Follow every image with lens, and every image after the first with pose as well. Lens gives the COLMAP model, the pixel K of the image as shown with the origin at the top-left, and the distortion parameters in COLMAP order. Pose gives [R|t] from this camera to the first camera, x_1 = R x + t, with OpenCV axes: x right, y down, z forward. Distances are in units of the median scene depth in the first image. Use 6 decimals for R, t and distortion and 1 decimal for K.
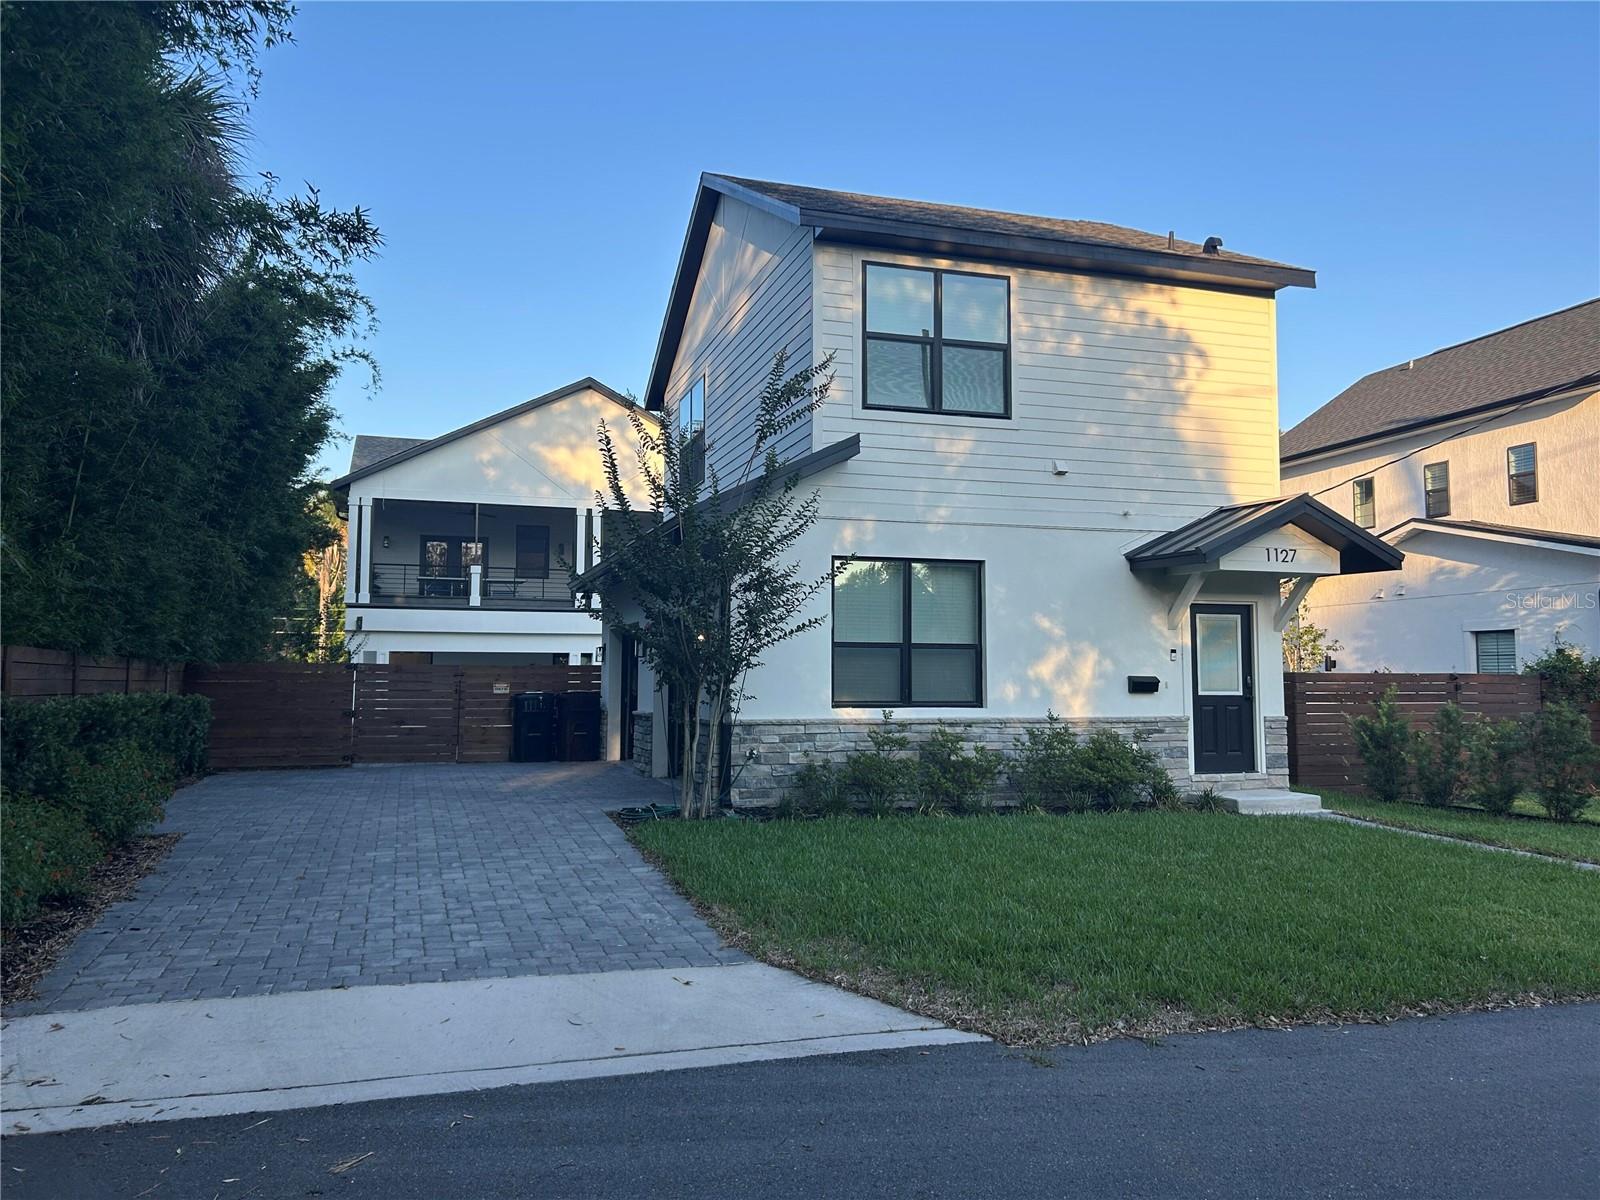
lens RADIAL K [[1207.5, 0, 804.2], [0, 1207.5, 603.7], [0, 0, 1]] dist [0.013020, -0.008648]
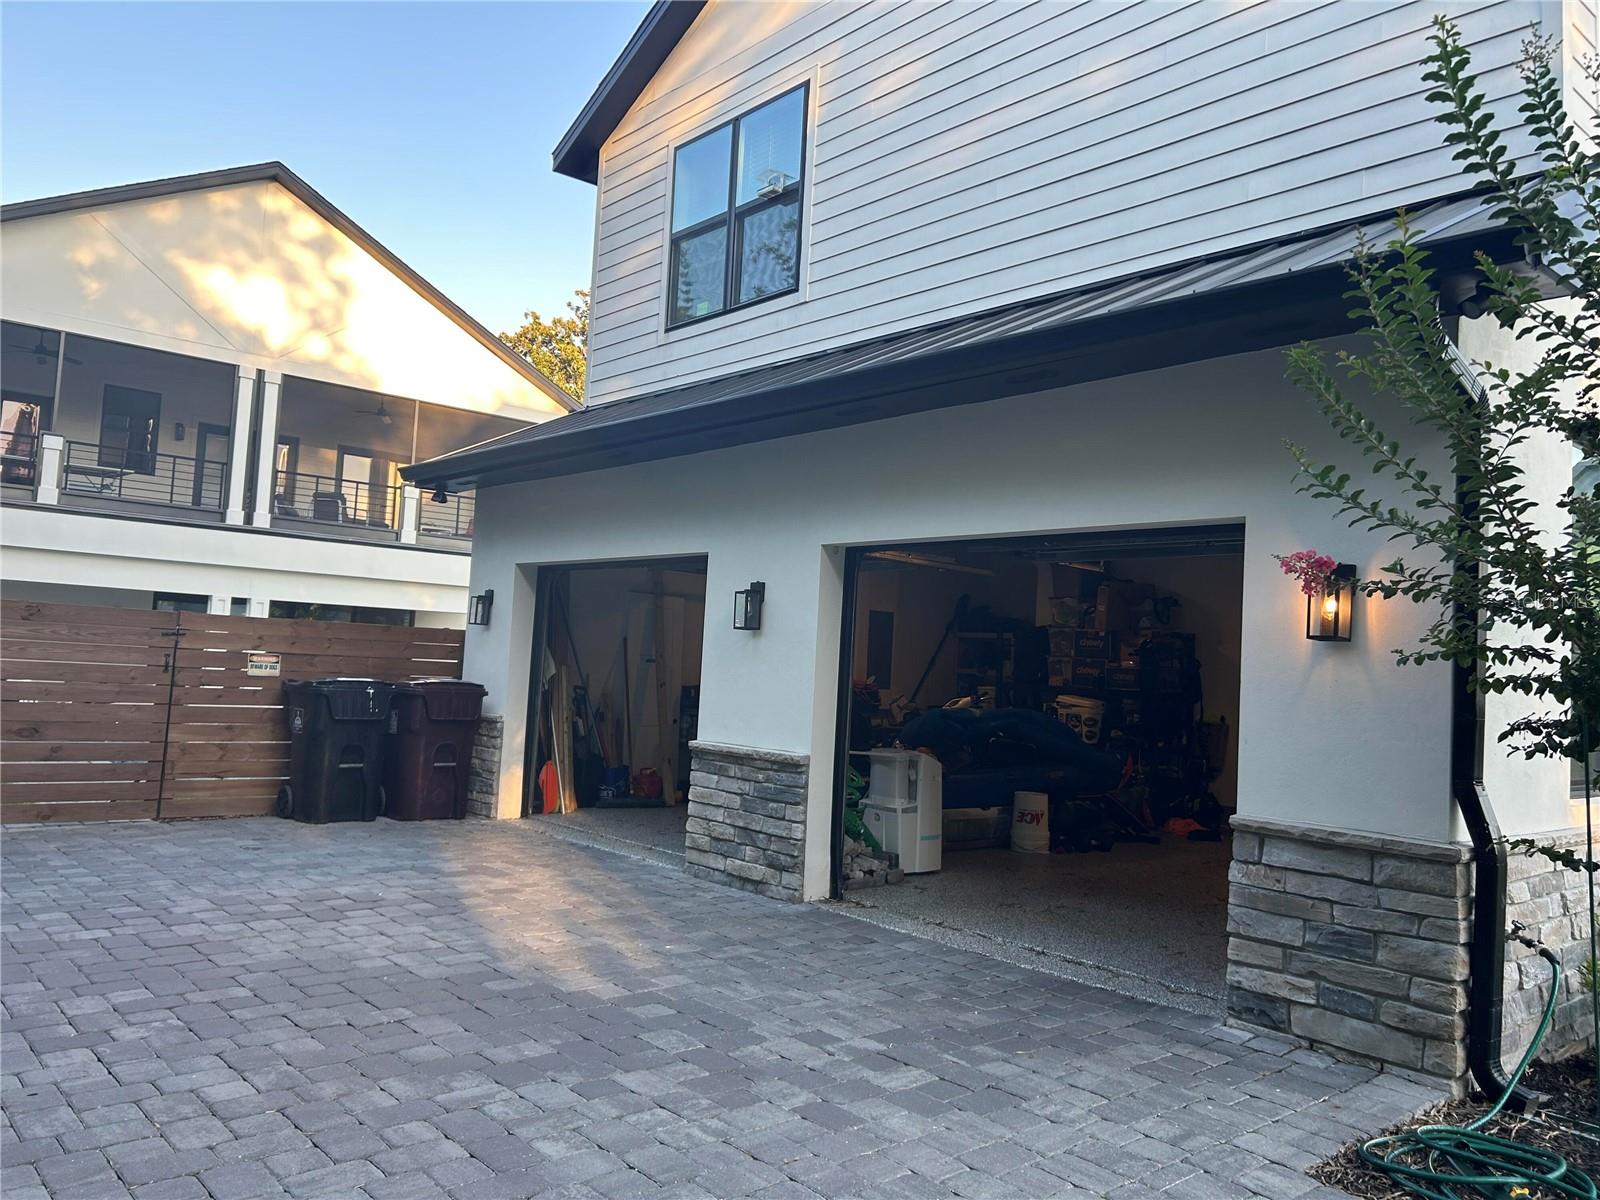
lens RADIAL K [[1207.5, 0, 792.1], [0, 1207.5, 590.4], [0, 0, 1]] dist [0.013020, -0.008648]
pose [[0.919642, 0.072869, 0.385940, -0.160355], [-0.078721, 0.996896, -0.000641, 0.015286], [-0.384789, -0.029792, 0.922524, 0.306284]]
